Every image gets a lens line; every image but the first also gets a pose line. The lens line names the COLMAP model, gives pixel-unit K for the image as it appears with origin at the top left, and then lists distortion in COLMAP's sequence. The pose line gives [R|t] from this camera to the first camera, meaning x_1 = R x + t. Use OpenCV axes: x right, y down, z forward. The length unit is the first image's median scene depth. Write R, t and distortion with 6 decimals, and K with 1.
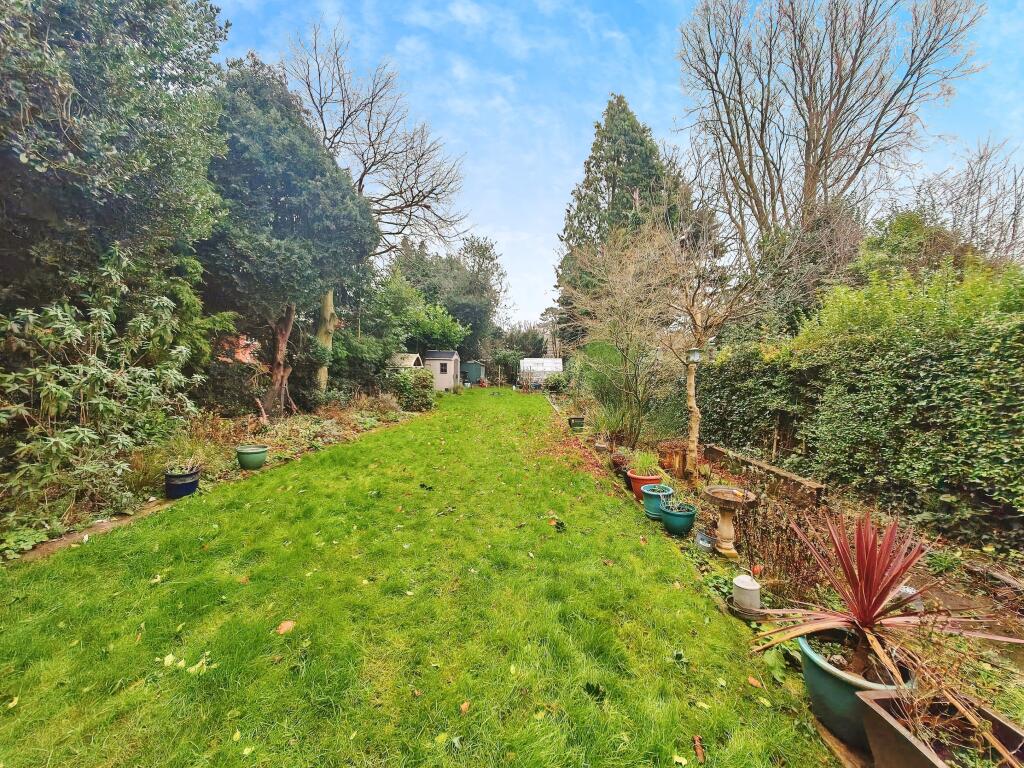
lens RADIAL K [[404.2, 0, 511.3], [0, 404.2, 386.6], [0, 0, 1]] dist [0.001506, 0.000095]
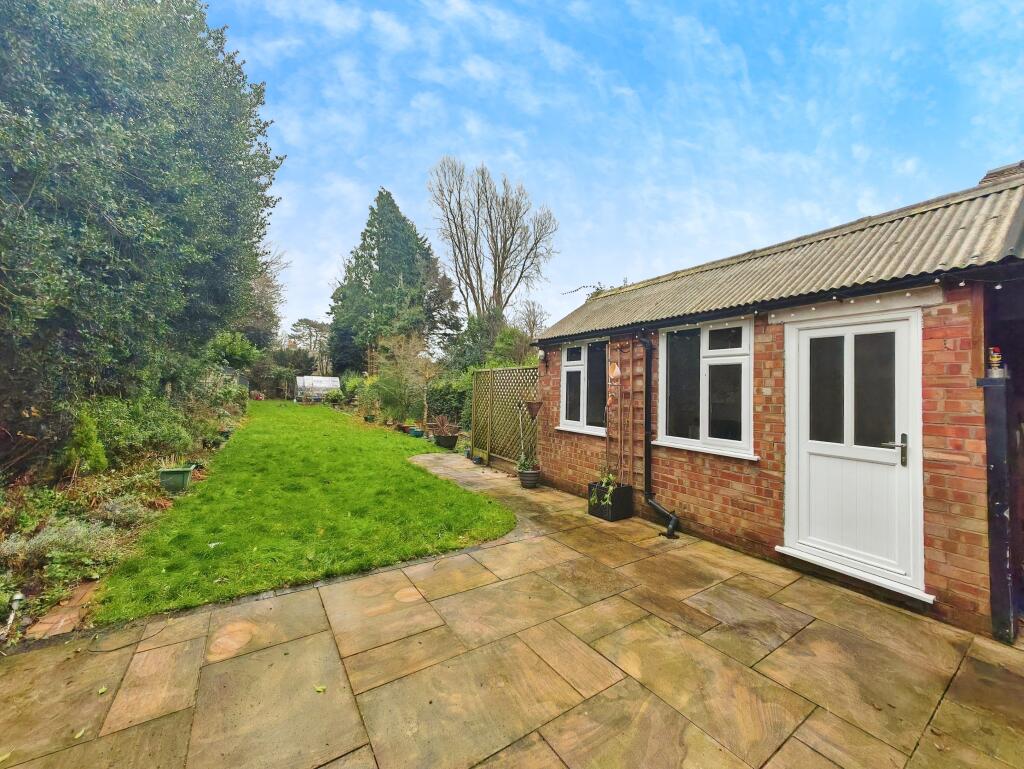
lens RADIAL K [[404.2, 0, 513.3], [0, 404.2, 390.8], [0, 0, 1]] dist [0.001506, 0.000095]
pose [[0.830223, 0.014875, 0.557233, -0.139631], [0.000447, 0.999626, -0.027350, 0.007044], [-0.557431, 0.022955, 0.829906, -0.381318]]
